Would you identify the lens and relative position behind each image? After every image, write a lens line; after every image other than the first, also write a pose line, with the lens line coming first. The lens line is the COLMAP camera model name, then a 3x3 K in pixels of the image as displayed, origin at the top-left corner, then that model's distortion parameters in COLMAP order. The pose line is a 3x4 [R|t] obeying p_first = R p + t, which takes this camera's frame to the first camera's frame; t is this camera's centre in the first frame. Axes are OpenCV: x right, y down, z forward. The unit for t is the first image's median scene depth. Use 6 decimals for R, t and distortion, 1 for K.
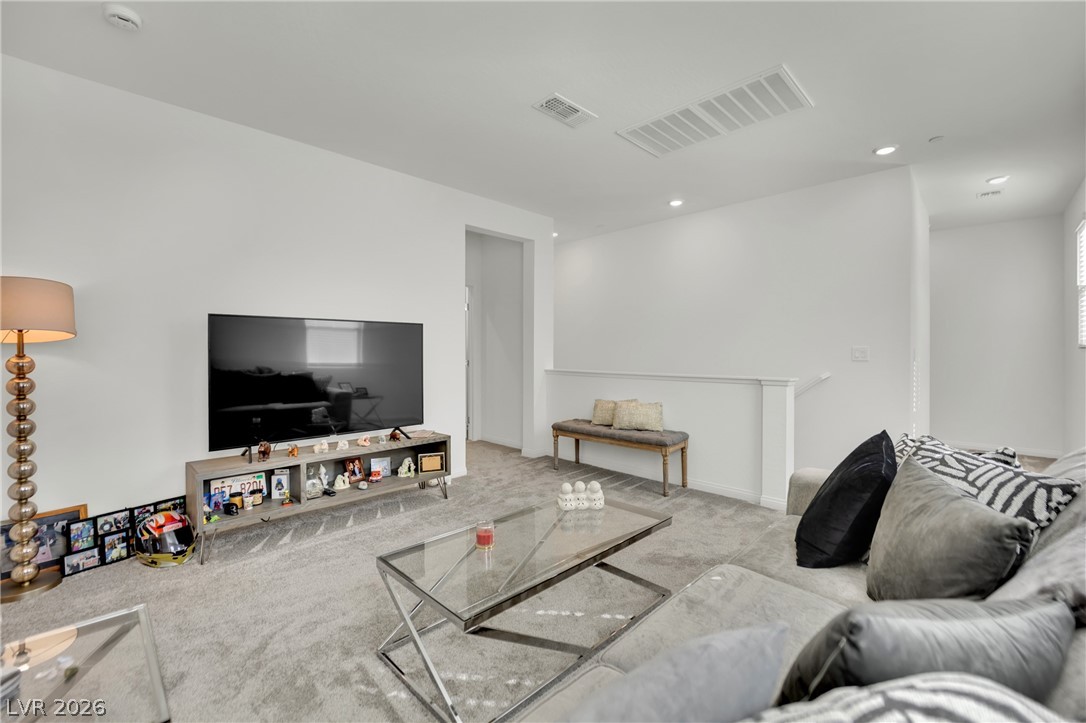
lens RADIAL K [[447.0, 0, 540.8], [0, 447.0, 358.2], [0, 0, 1]] dist [-0.023987, 0.002487]
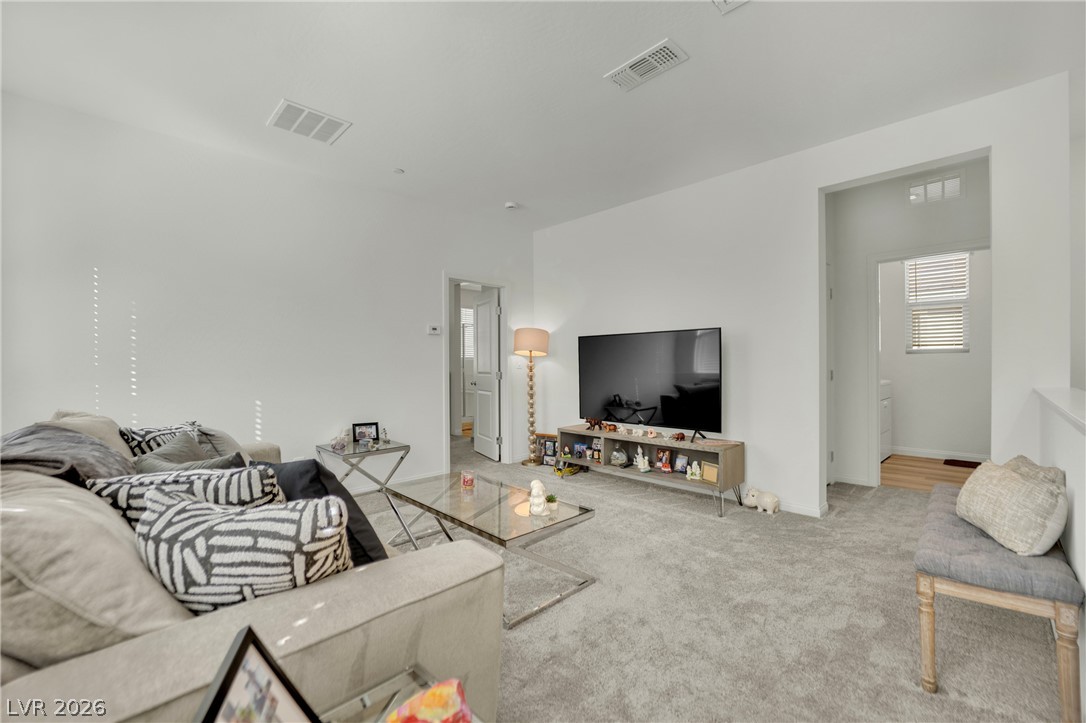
lens RADIAL K [[447.0, 0, 540.7], [0, 447.0, 363.6], [0, 0, 1]] dist [-0.023987, 0.002487]
pose [[-0.005863, 0.001456, -0.999982, 0.805573], [-0.001675, 0.999998, 0.001466, 0.000793], [0.999981, 0.001684, -0.005861, 0.733779]]
